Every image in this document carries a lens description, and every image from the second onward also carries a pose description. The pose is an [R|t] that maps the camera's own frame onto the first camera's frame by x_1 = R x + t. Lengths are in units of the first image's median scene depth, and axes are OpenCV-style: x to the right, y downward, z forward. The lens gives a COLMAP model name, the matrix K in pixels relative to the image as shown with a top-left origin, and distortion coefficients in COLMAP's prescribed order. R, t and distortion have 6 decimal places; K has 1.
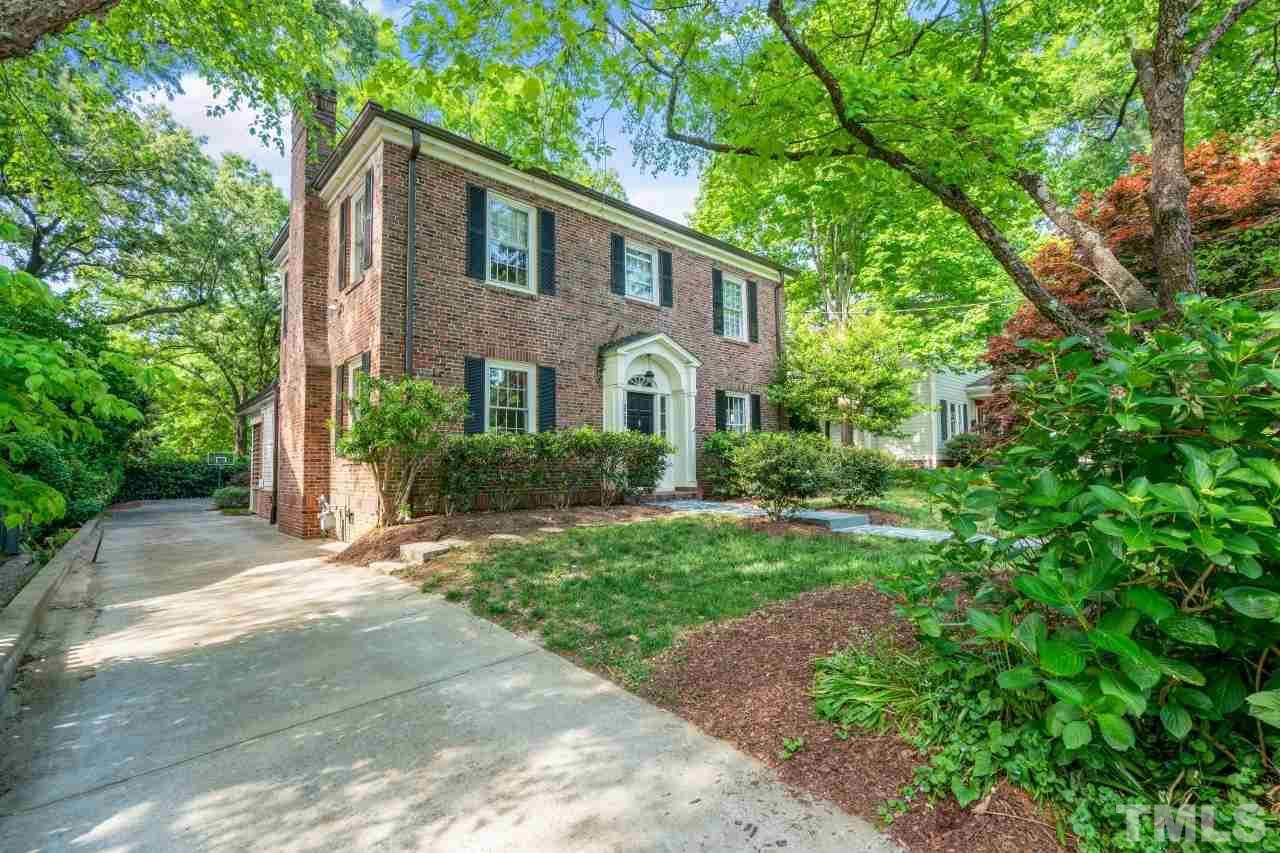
lens RADIAL K [[579.2, 0, 638.7], [0, 579.2, 434.7], [0, 0, 1]] dist [0.005900, -0.000522]
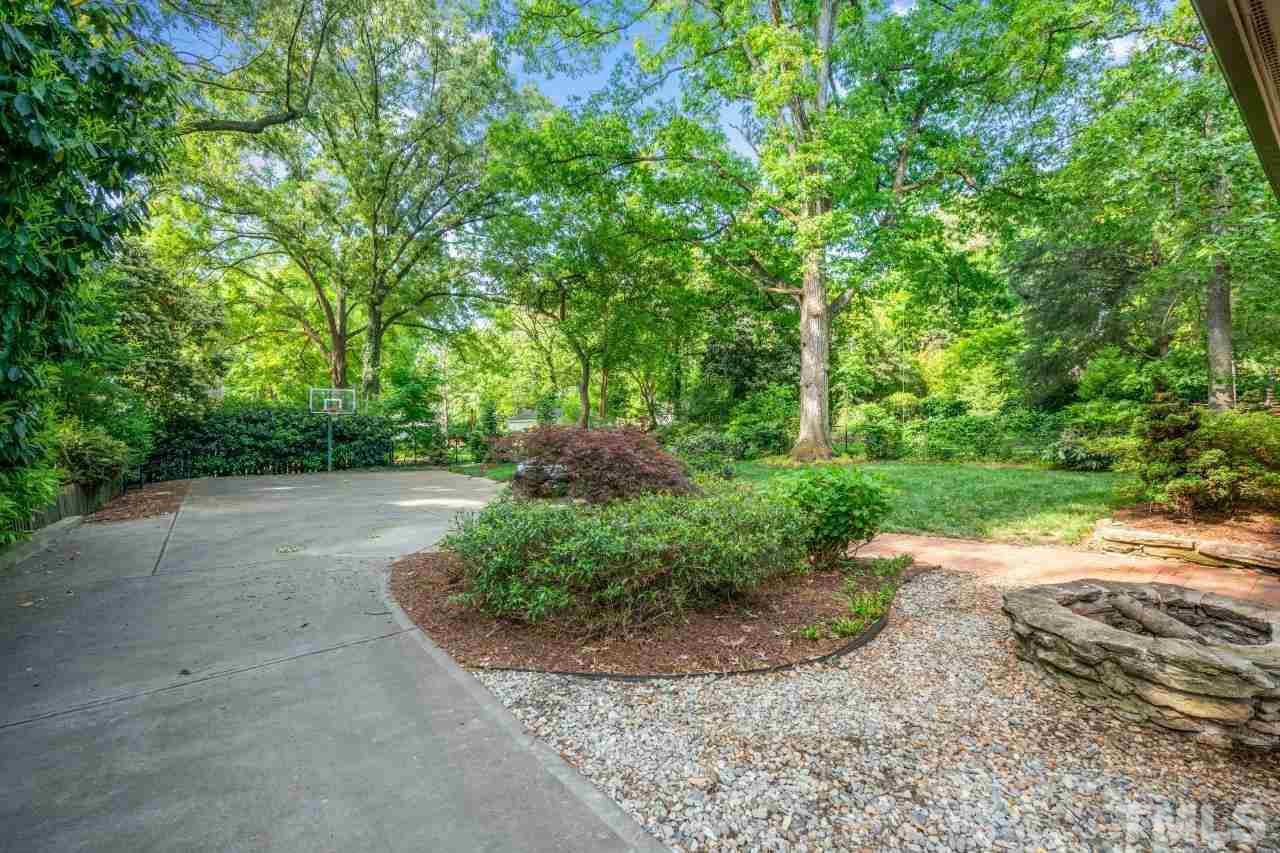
lens RADIAL K [[579.2, 0, 646.7], [0, 579.2, 425.2], [0, 0, 1]] dist [0.005900, -0.000522]
pose [[0.997358, 0.006281, -0.072371, -0.268332], [-0.002880, 0.998891, 0.047003, 0.025629], [0.072586, -0.046670, 0.996270, 0.333491]]
